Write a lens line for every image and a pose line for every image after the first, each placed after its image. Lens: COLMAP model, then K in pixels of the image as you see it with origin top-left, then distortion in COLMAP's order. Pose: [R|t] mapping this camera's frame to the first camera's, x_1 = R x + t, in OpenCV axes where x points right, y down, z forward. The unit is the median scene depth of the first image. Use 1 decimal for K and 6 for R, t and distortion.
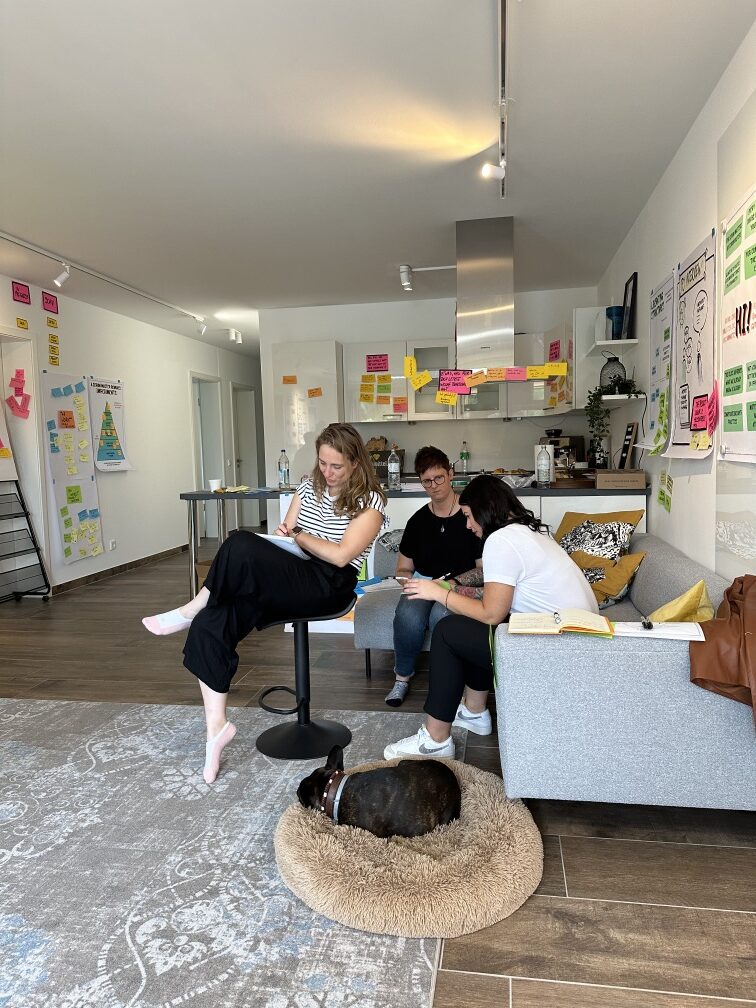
lens RADIAL K [[708.7, 0, 378.0], [0, 708.7, 504.0], [0, 0, 1]] dist [-0.002270, -0.007937]
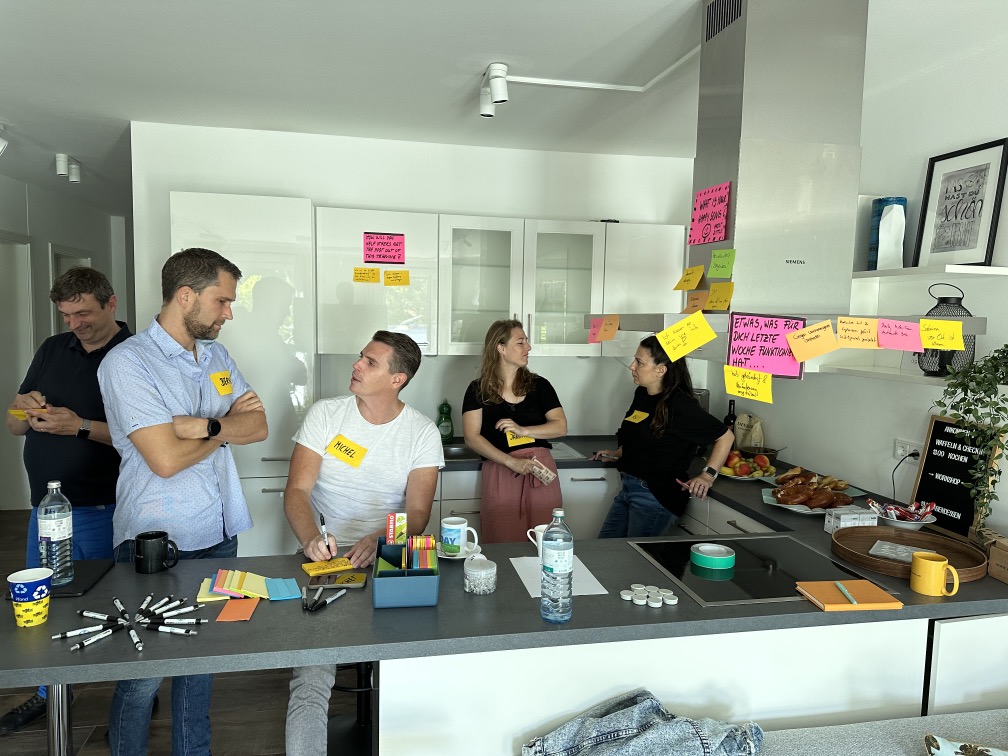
lens RADIAL K [[708.7, 0, 504.0], [0, 708.7, 378.0], [0, 0, 1]] dist [-0.002270, -0.007937]
pose [[0.925951, 0.016881, 0.377267, -0.119914], [-0.018599, 0.999827, 0.000910, -0.101177], [-0.377186, -0.007860, 0.926104, 0.458619]]
